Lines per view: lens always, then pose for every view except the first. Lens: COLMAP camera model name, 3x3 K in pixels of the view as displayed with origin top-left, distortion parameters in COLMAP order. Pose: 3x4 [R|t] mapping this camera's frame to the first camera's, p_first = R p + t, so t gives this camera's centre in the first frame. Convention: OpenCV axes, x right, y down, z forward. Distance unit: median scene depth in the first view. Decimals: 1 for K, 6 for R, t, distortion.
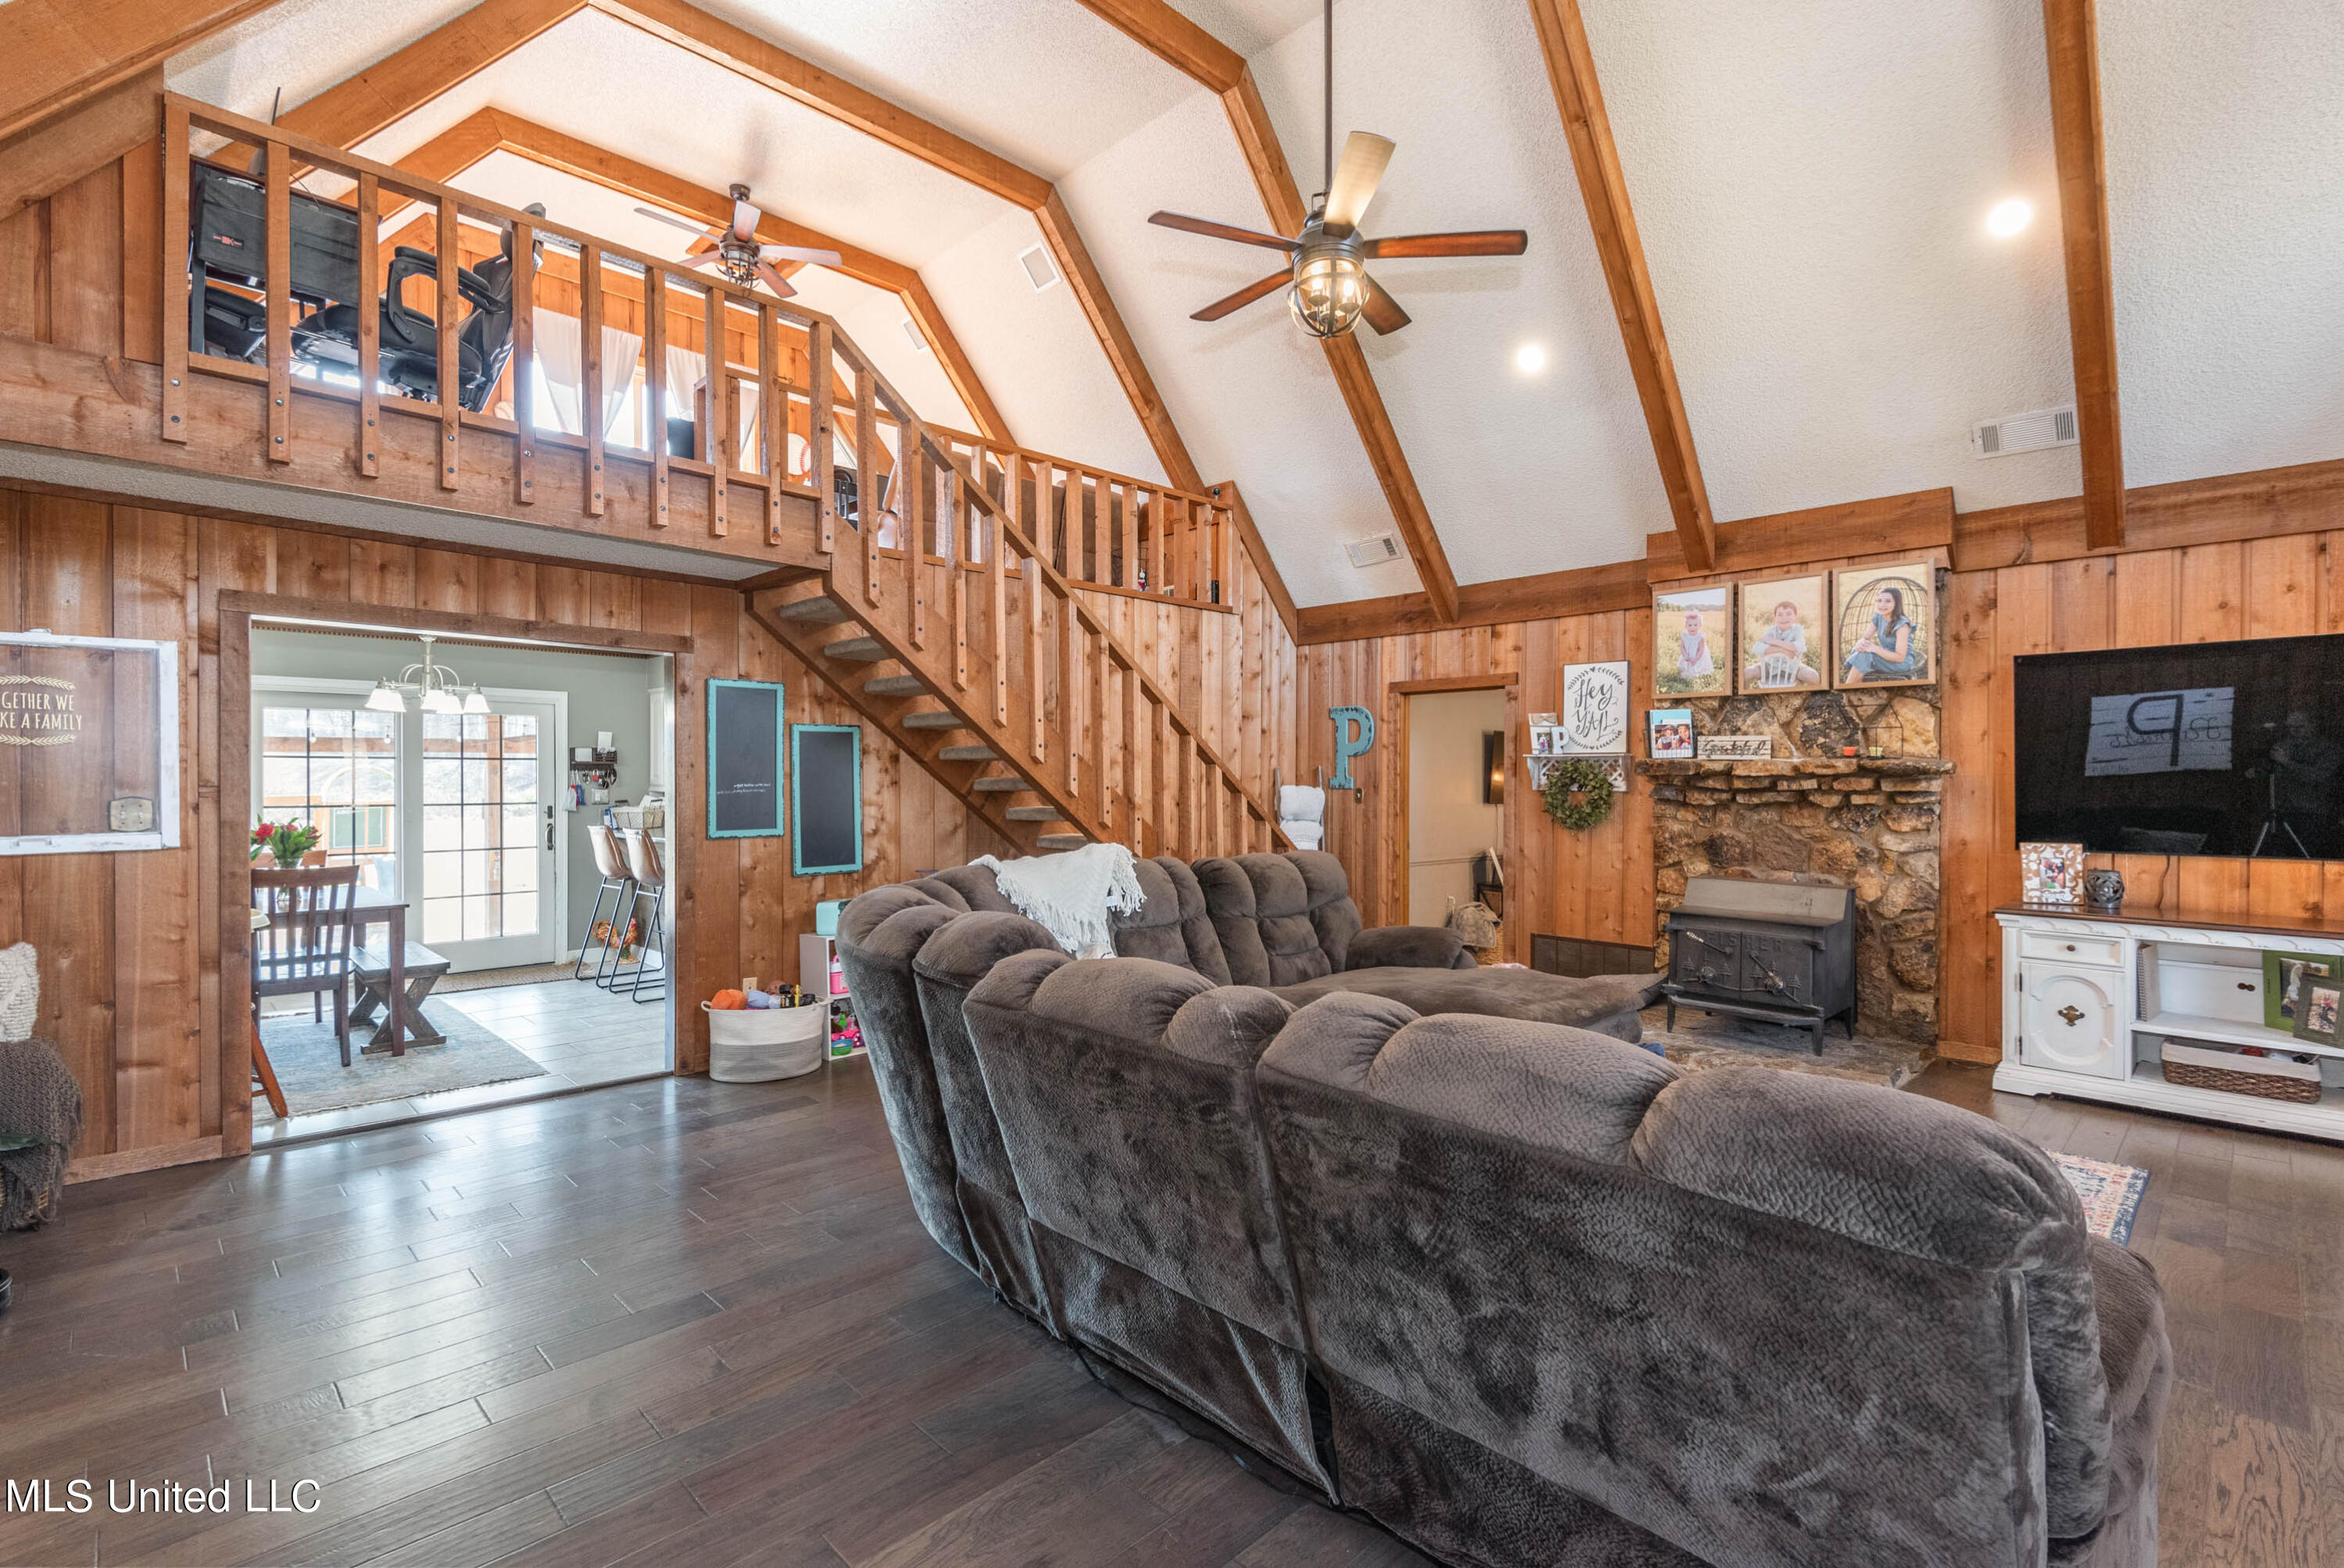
lens RADIAL K [[1048.9, 0, 1172.0], [0, 1048.9, 784.0], [0, 0, 1]] dist [-0.001302, -0.000260]
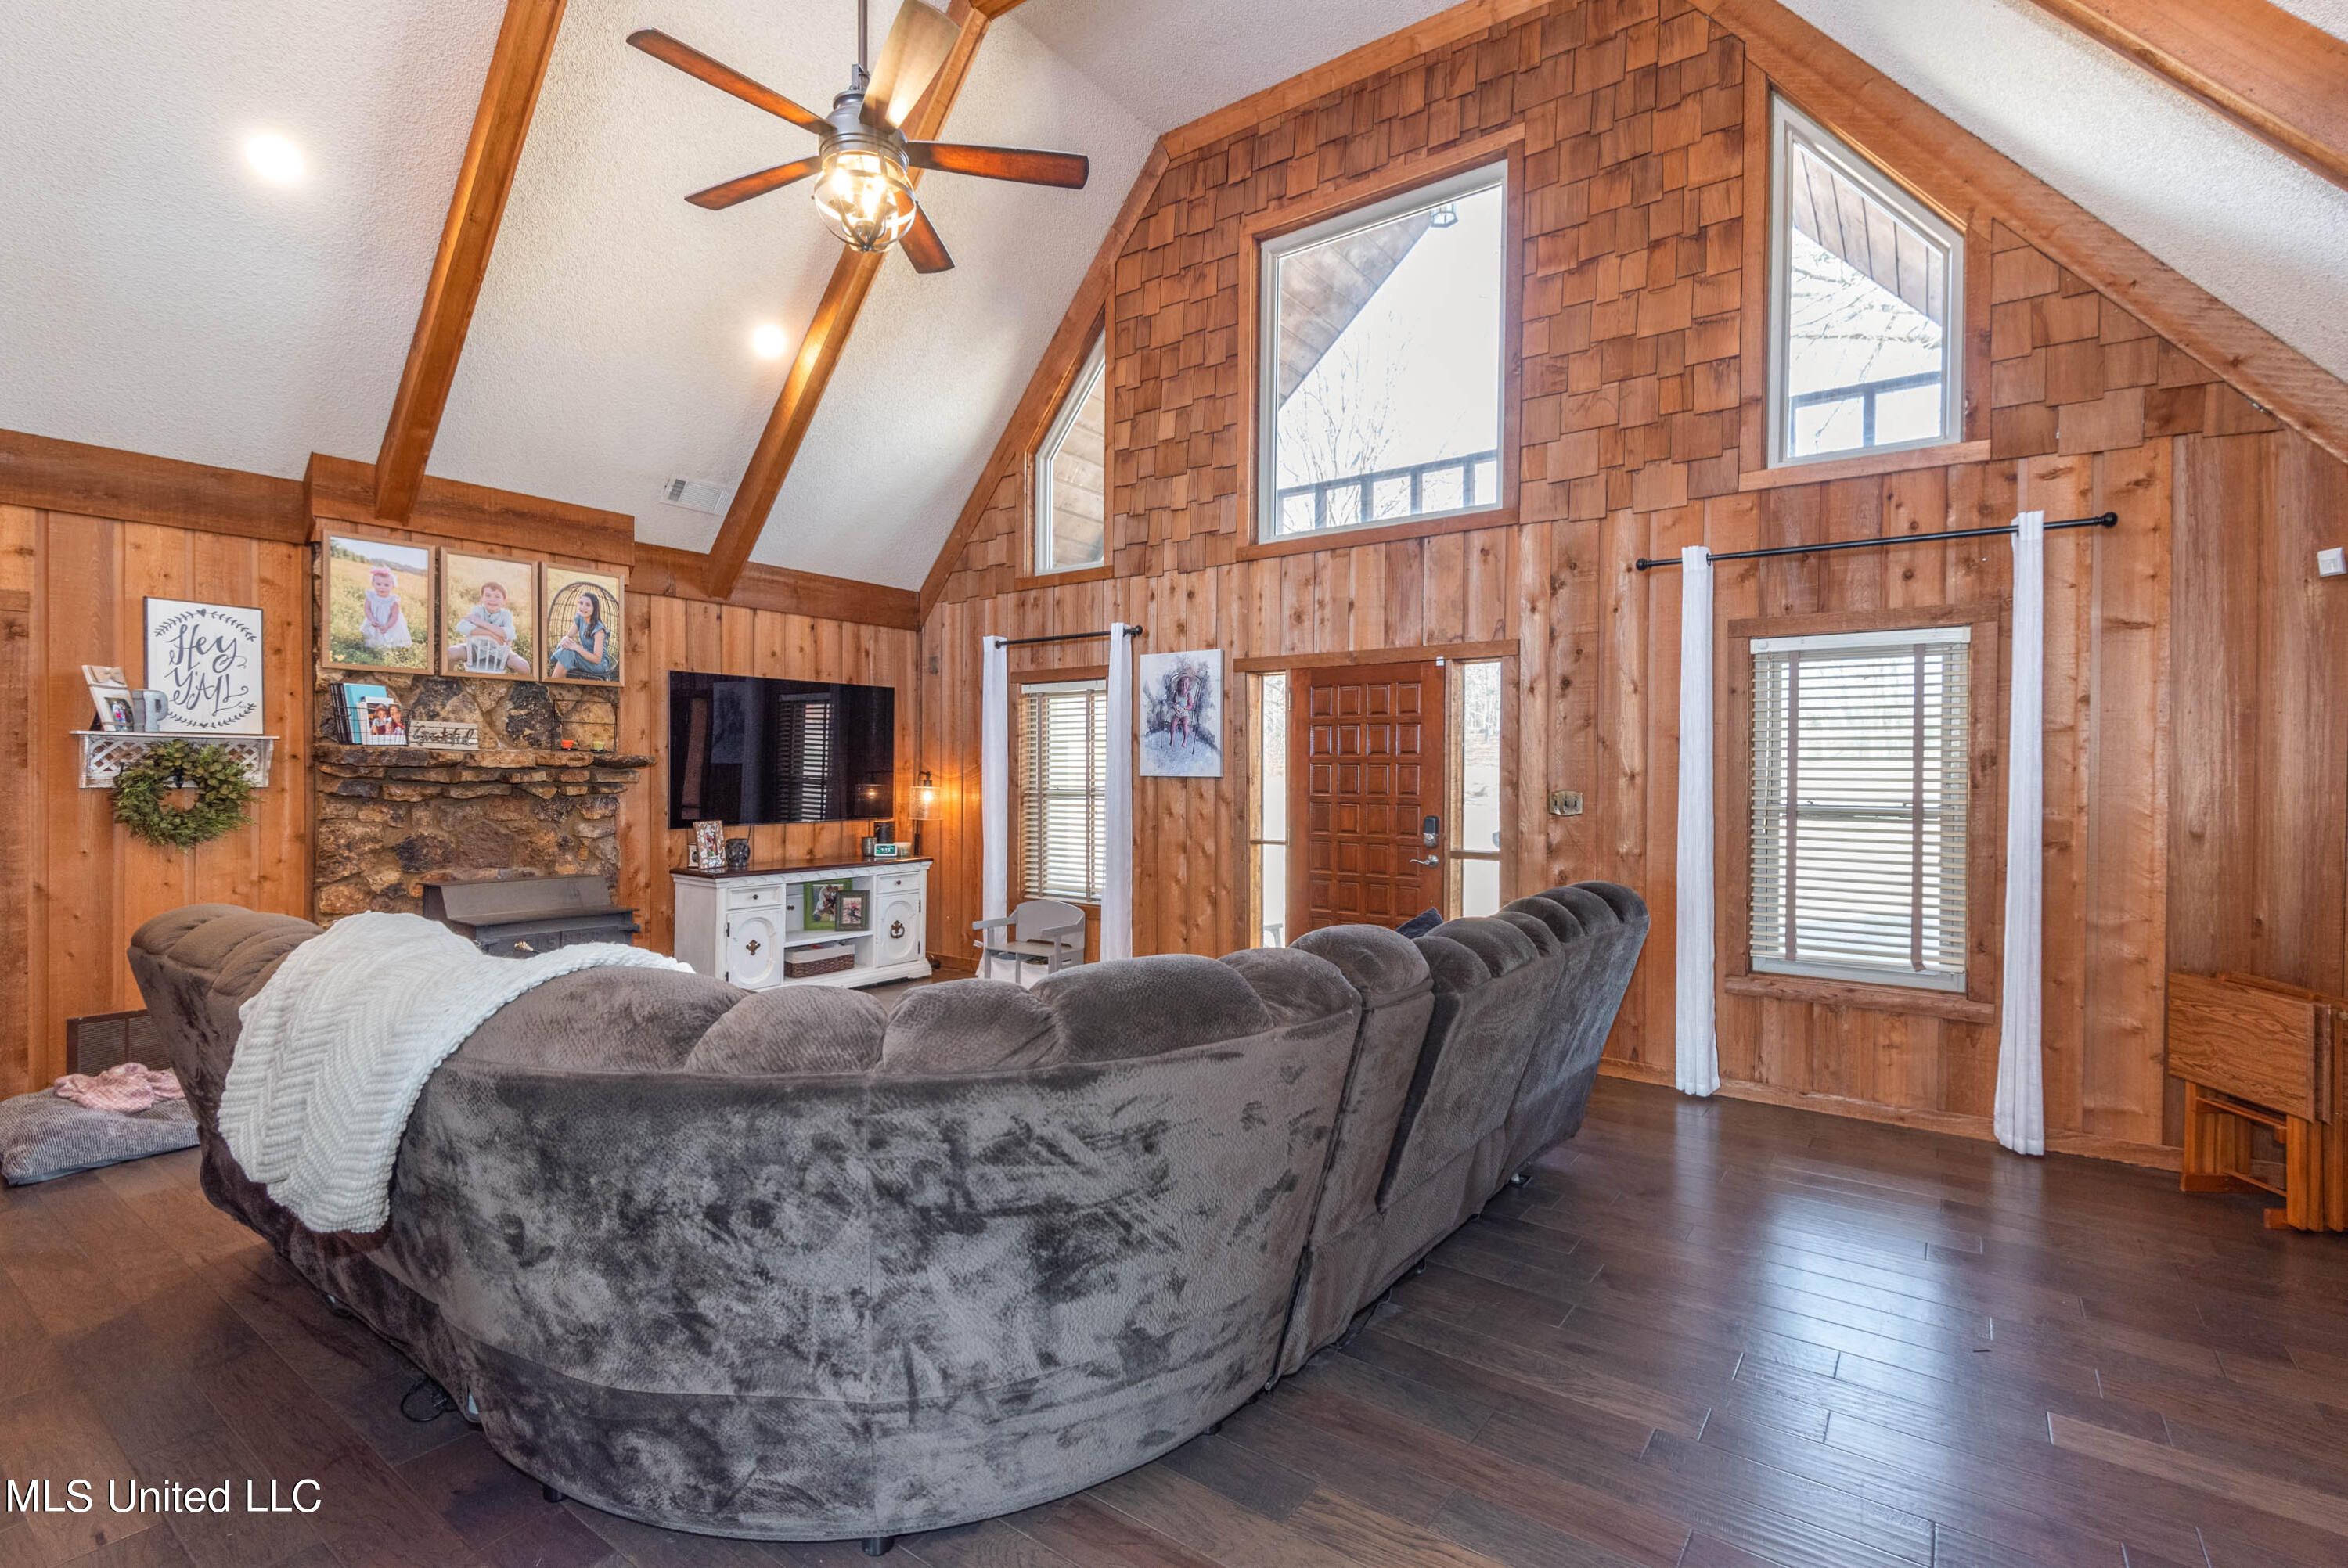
lens RADIAL K [[1050.5, 0, 1174.0], [0, 1050.5, 784.0], [0, 0, 1]] dist [-0.001302, -0.000260]
pose [[-0.161946, -0.013320, 0.986710, -0.444951], [0.001383, 0.999905, 0.013725, -0.005006], [-0.986799, 0.003588, -0.161912, 0.546980]]
